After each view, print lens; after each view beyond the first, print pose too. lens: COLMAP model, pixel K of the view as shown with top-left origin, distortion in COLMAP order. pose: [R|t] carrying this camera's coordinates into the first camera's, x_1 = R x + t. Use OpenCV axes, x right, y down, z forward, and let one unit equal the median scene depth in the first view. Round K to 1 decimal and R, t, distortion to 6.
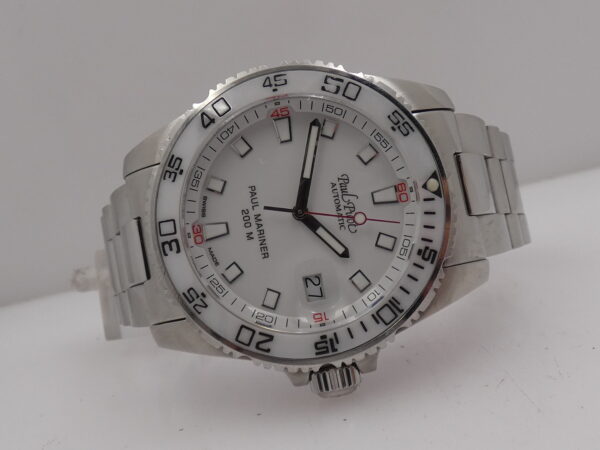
lens RADIAL K [[768.2, 0, 300.0], [0, 768.2, 225.0], [0, 0, 1]] dist [0.003374, -0.000769]
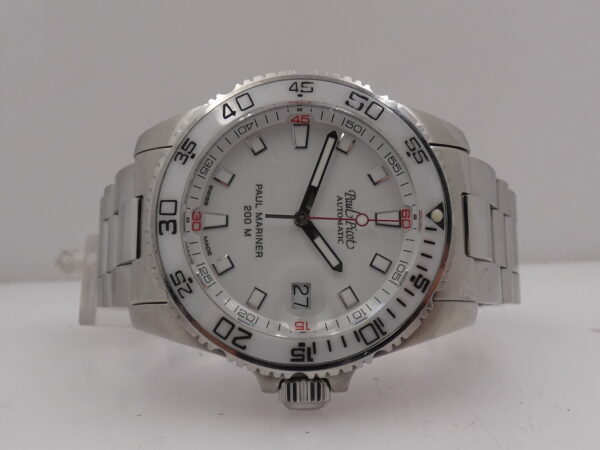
lens RADIAL K [[768.2, 0, 300.0], [0, 768.2, 225.0], [0, 0, 1]] dist [0.003374, -0.000769]
pose [[0.981815, 0.189780, 0.004777, -0.005255], [-0.188697, 0.978351, -0.084992, 0.077062], [-0.020804, 0.082545, 0.996370, 0.006037]]
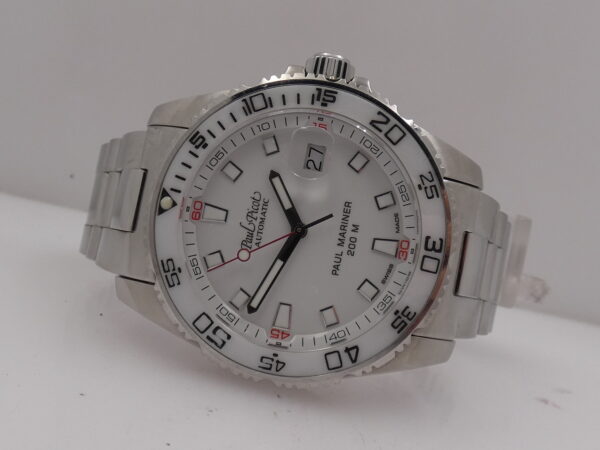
lens RADIAL K [[768.2, 0, 300.0], [0, 768.2, 225.0], [0, 0, 1]] dist [0.003374, -0.000769]
pose [[-0.924886, -0.370980, 0.083431, -0.080946], [0.379856, -0.911349, 0.158594, -0.167374], [0.017200, 0.178373, 0.983813, 0.021318]]
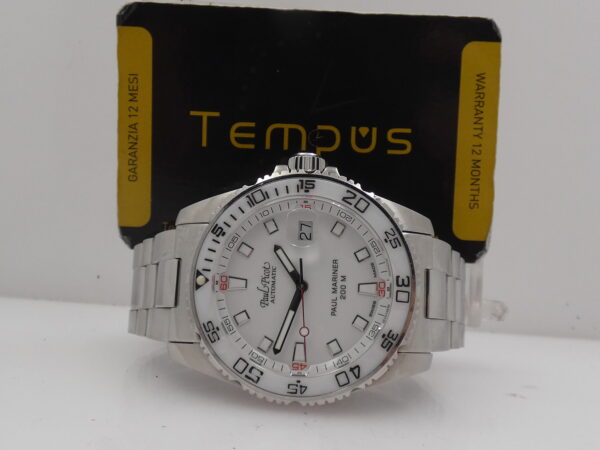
lens RADIAL K [[768.2, 0, 300.0], [0, 768.2, 225.0], [0, 0, 1]] dist [0.003374, -0.000769]
pose [[-0.970463, -0.222028, 0.094364, -0.097690], [0.239119, -0.937123, 0.254209, -0.255112], [0.031990, 0.269265, 0.962535, -0.302542]]
